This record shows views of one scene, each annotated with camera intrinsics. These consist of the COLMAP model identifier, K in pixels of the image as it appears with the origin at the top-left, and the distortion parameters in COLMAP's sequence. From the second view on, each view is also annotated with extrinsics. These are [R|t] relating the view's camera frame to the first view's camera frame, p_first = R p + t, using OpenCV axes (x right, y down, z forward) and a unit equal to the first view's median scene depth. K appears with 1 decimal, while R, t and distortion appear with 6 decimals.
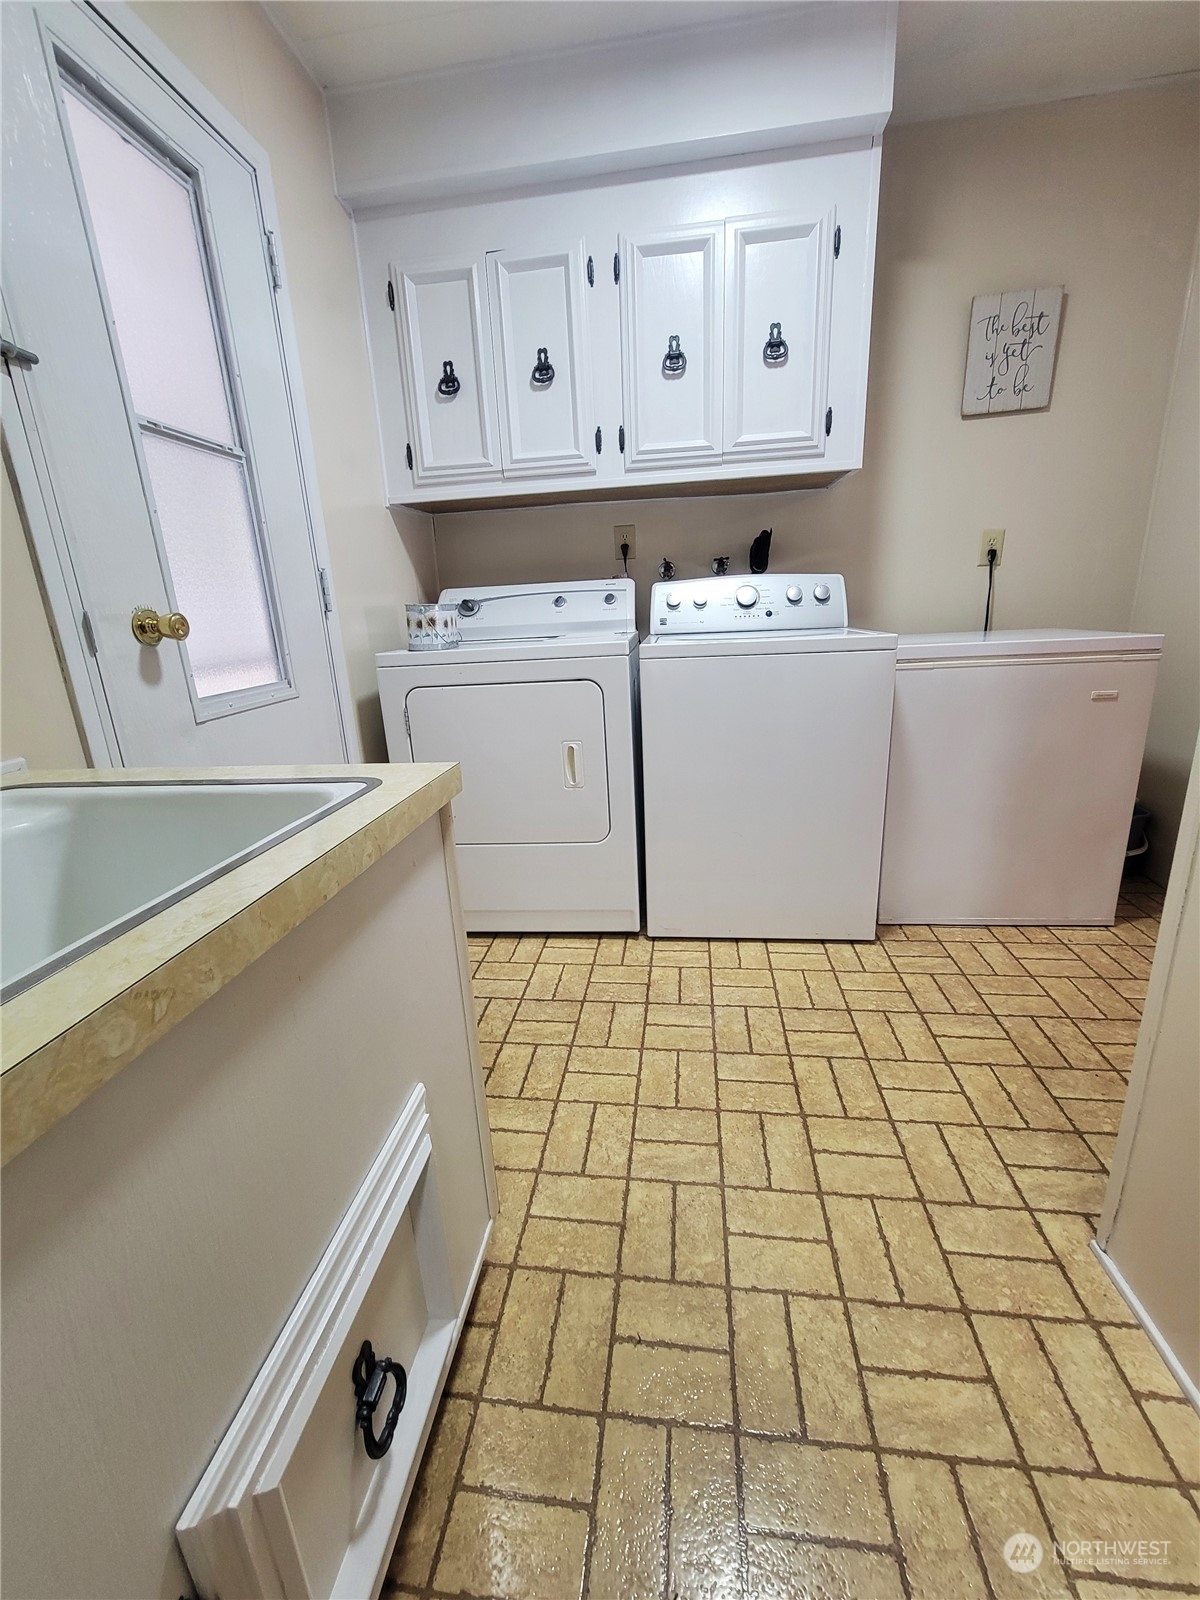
lens RADIAL K [[649.6, 0, 600.0], [0, 649.6, 800.5], [0, 0, 1]] dist [-0.001517, -0.000352]
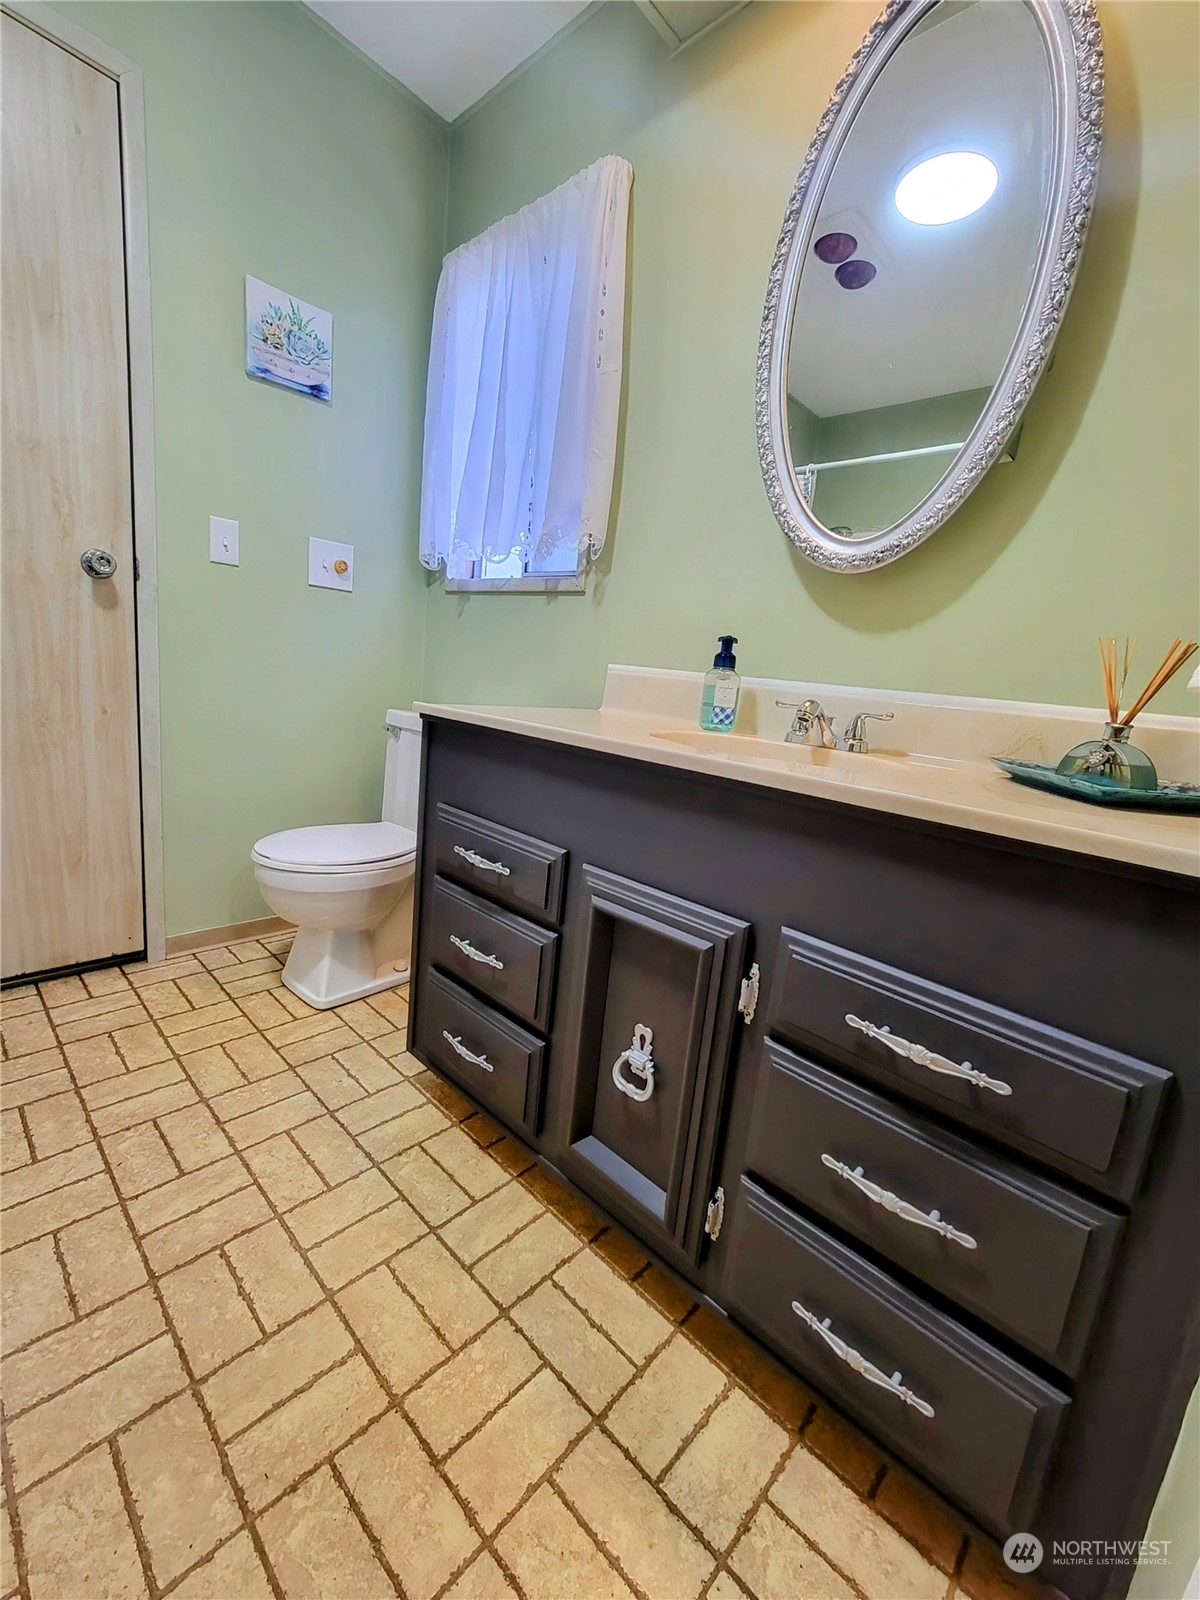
lens RADIAL K [[649.6, 0, 604.8], [0, 649.6, 793.4], [0, 0, 1]] dist [-0.001517, -0.000352]
pose [[-0.582738, 0.146791, -0.799293, 0.397319], [-0.294414, 0.878602, 0.376004, -0.288886], [0.757454, 0.454434, -0.468778, 1.205094]]
